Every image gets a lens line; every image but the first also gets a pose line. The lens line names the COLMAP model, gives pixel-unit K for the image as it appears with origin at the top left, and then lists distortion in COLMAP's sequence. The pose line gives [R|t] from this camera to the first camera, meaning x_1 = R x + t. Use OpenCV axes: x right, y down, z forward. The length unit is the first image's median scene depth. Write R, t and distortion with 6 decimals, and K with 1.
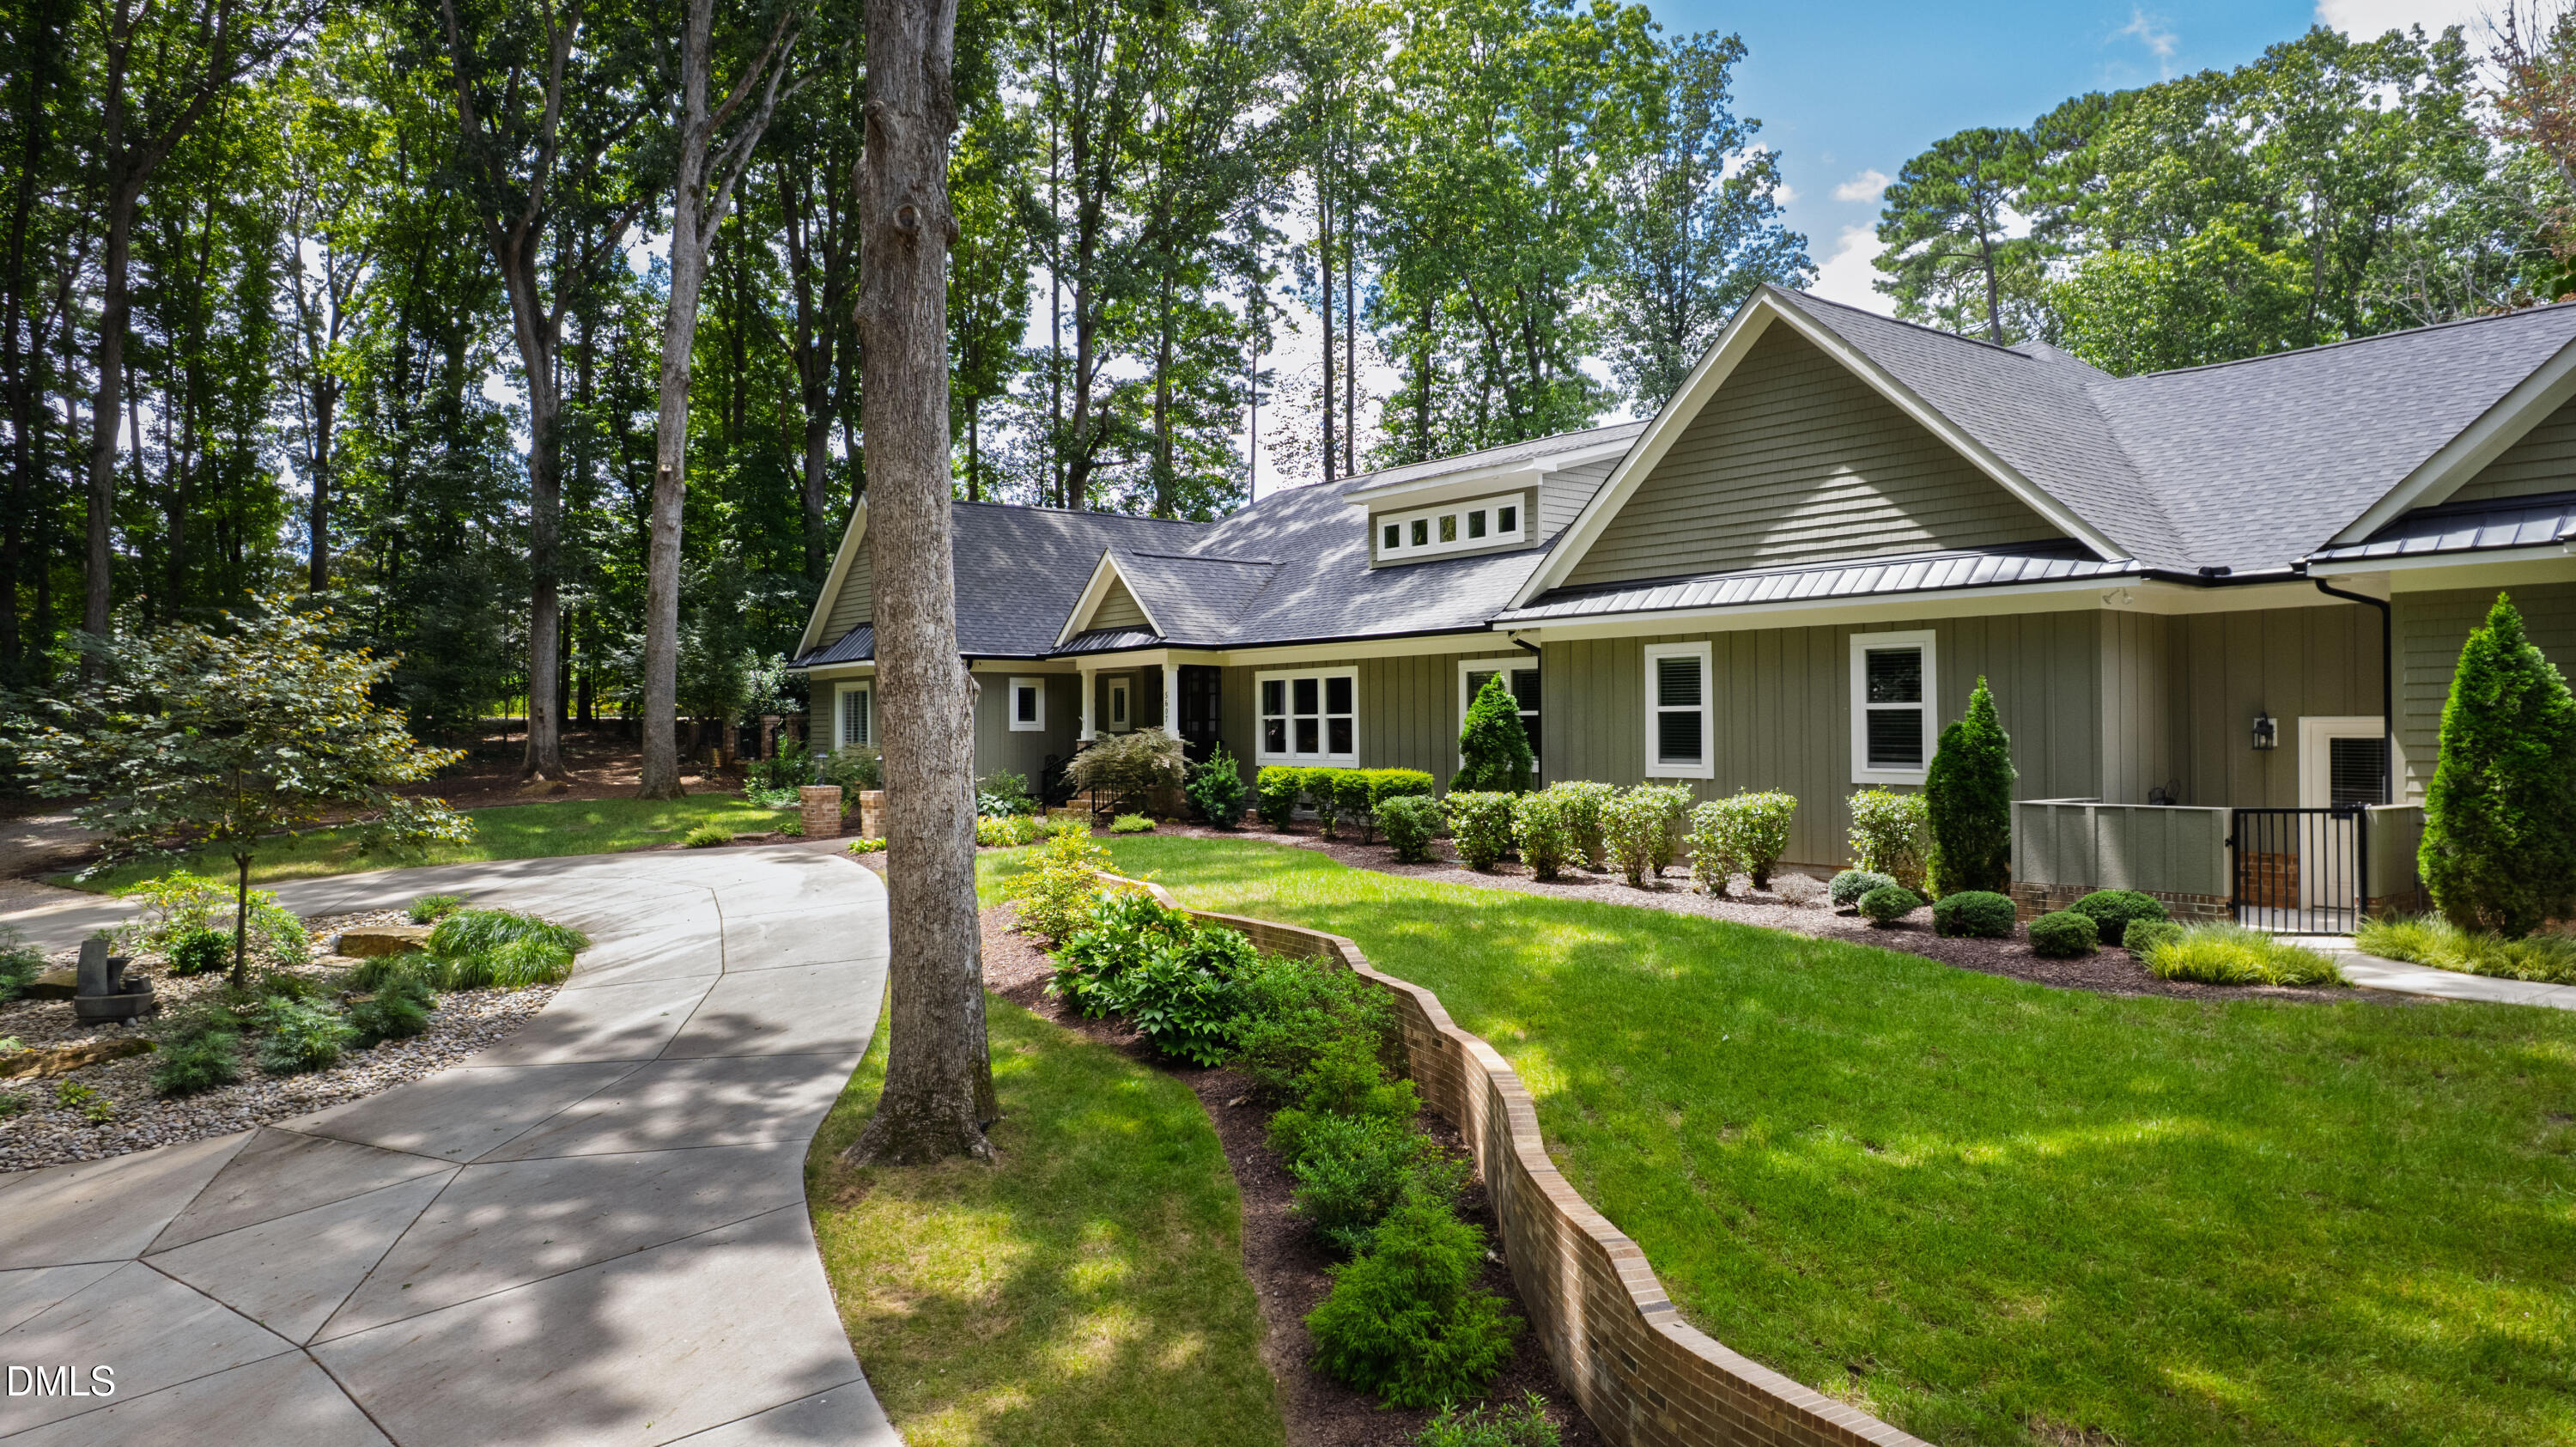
lens RADIAL K [[1668.3, 0, 1288.0], [0, 1668.3, 723.5], [0, 0, 1]] dist [-0.072795, 0.068967]
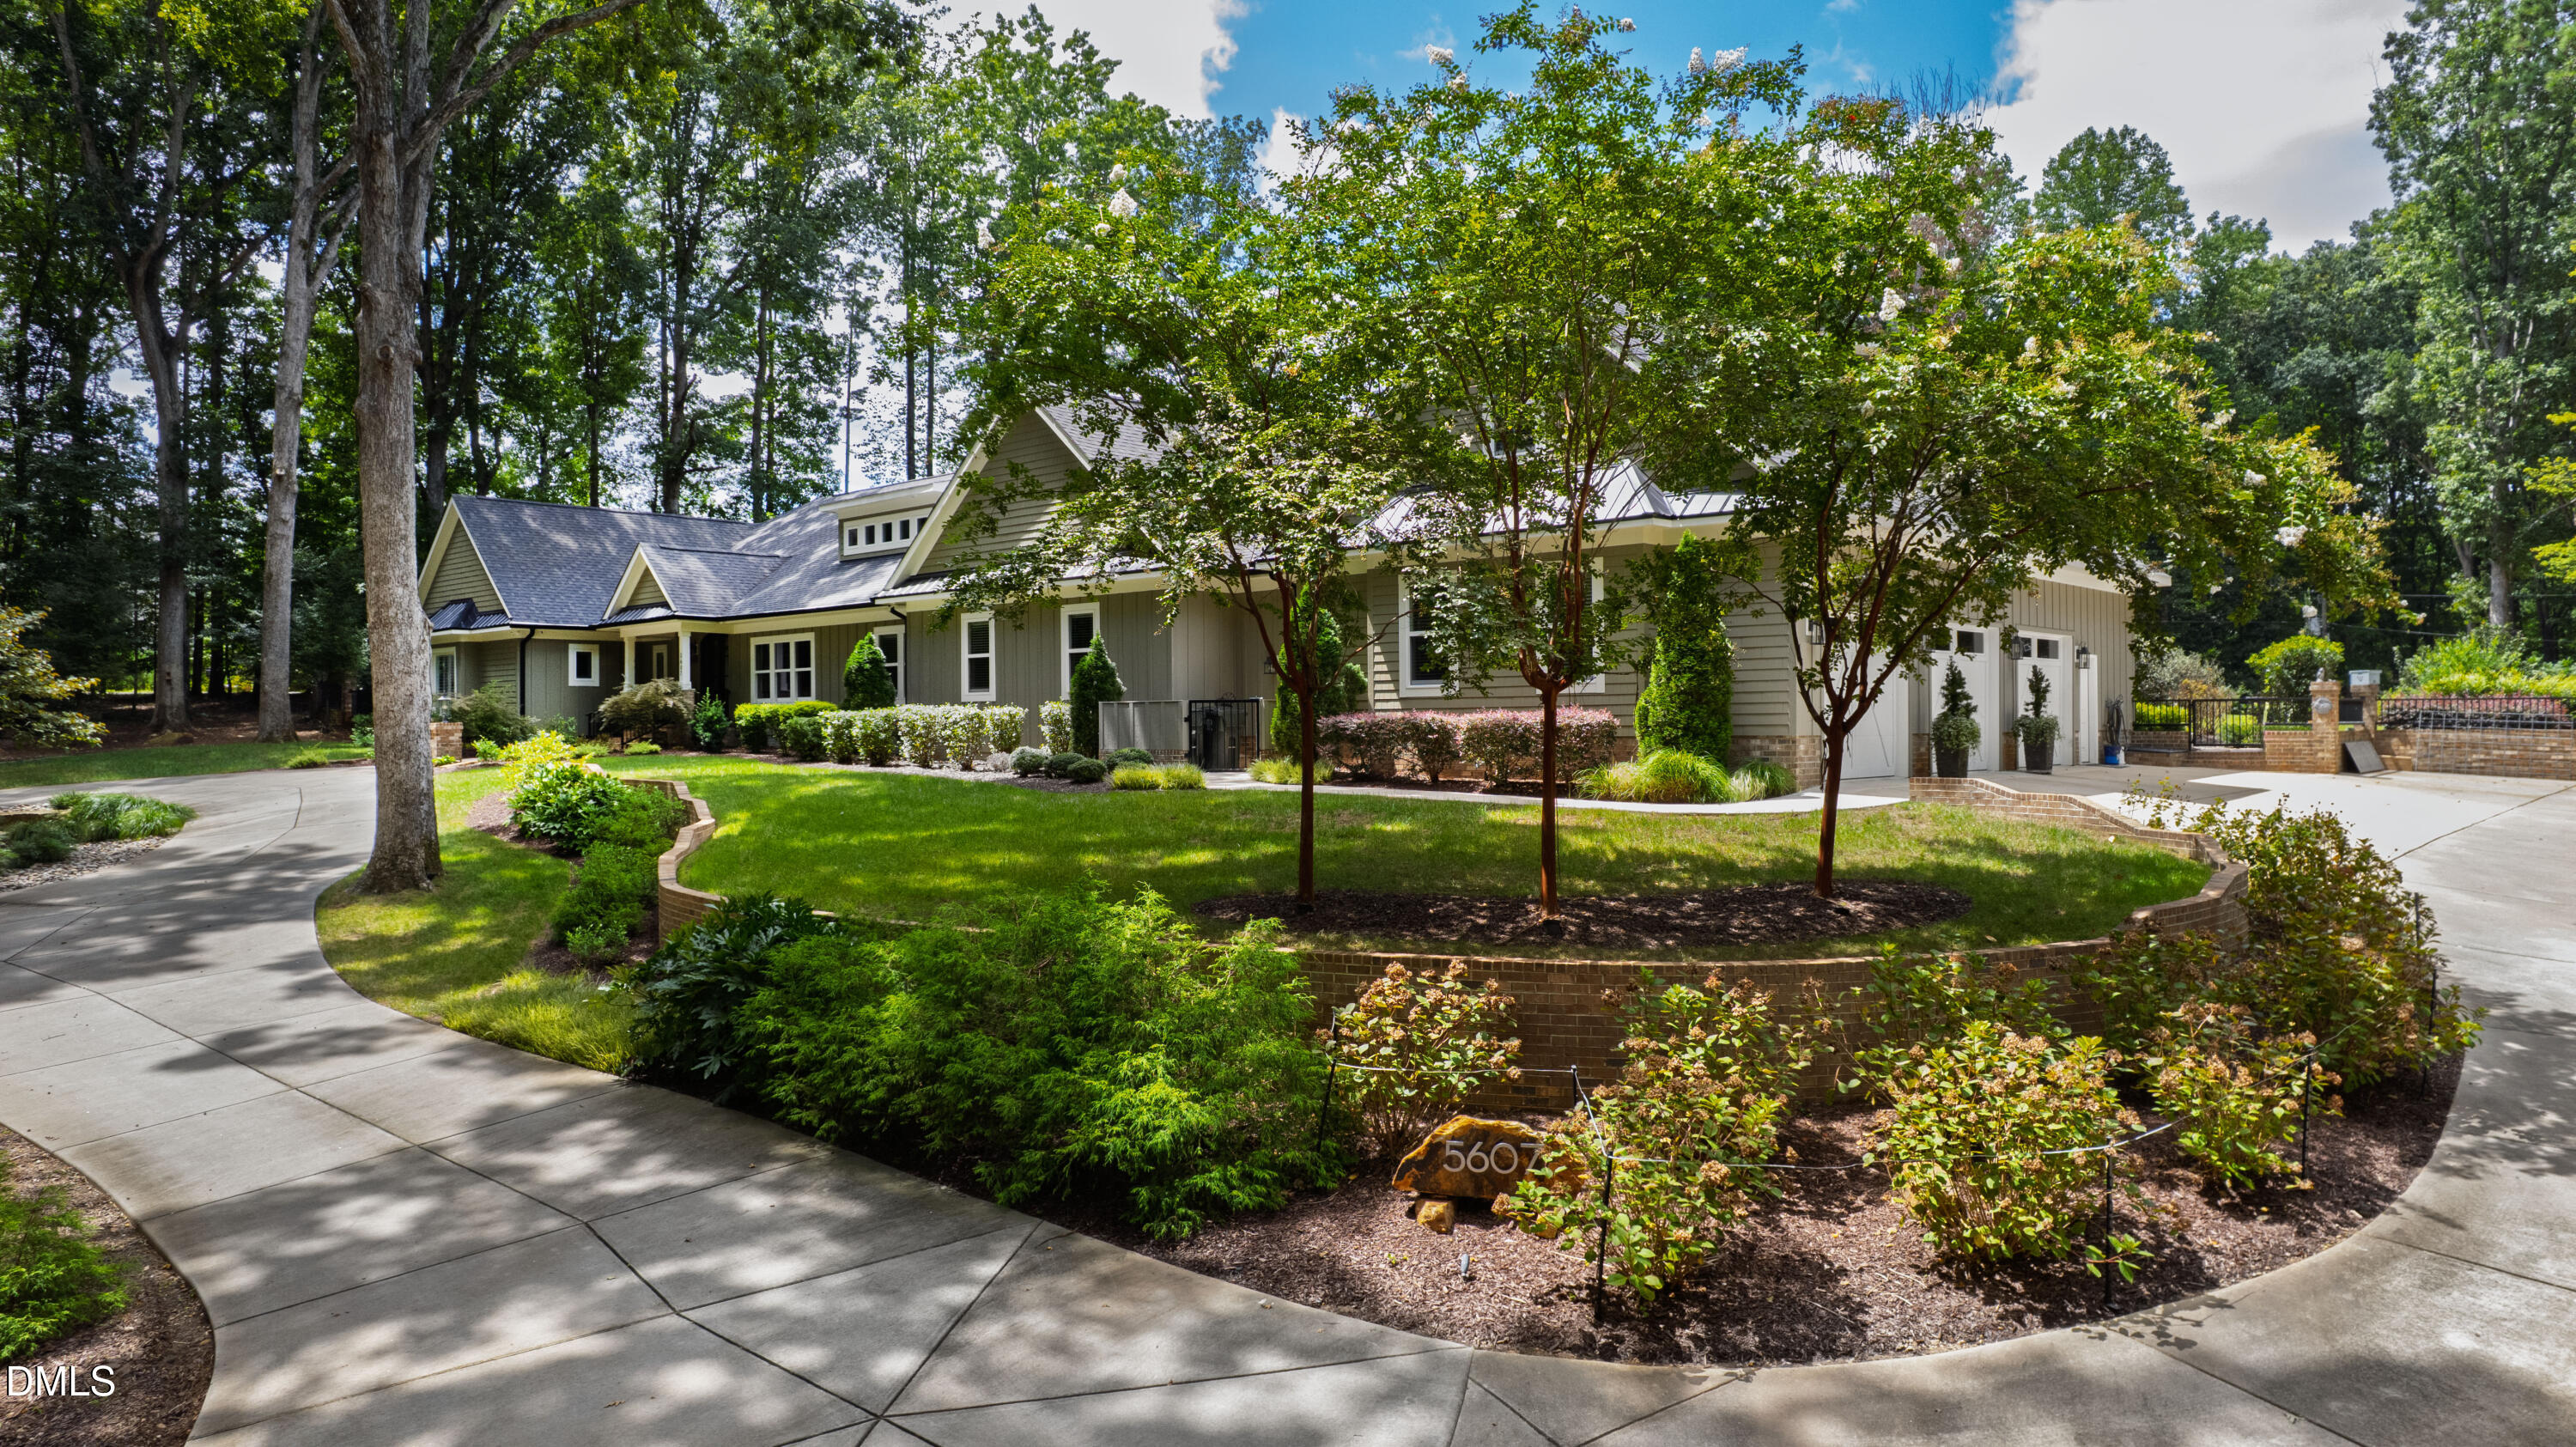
lens RADIAL K [[1668.3, 0, 1288.0], [0, 1668.3, 723.5], [0, 0, 1]] dist [-0.072795, 0.068967]
pose [[0.985755, -0.000833, 0.168187, 0.130545], [0.000548, 0.999998, 0.001744, 0.025322], [-0.168188, -0.001628, 0.985754, -0.268555]]
